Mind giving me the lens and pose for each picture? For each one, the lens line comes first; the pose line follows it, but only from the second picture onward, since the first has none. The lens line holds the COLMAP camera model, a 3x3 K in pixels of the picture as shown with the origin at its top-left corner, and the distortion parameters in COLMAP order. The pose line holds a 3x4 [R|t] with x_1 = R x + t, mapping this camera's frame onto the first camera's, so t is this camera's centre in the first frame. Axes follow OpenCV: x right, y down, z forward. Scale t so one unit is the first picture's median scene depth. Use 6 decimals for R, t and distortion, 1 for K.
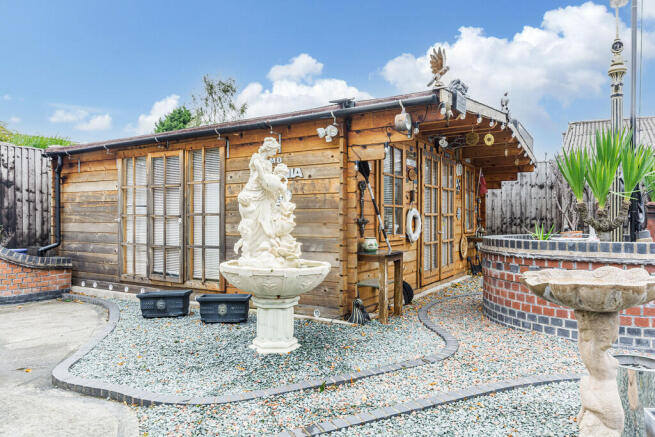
lens RADIAL K [[482.4, 0, 327.5], [0, 482.4, 220.2], [0, 0, 1]] dist [0.023388, -0.001520]
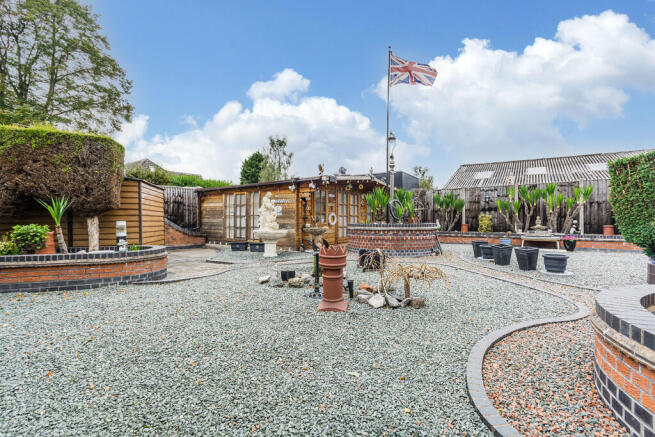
lens RADIAL K [[289.5, 0, 327.1], [0, 289.5, 219.5], [0, 0, 1]] dist [-0.007590, -0.000134]
pose [[0.998284, 0.000569, -0.058553, 0.238881], [-0.000270, 0.999987, 0.005102, 0.003288], [0.058555, -0.005077, 0.998271, -0.572963]]
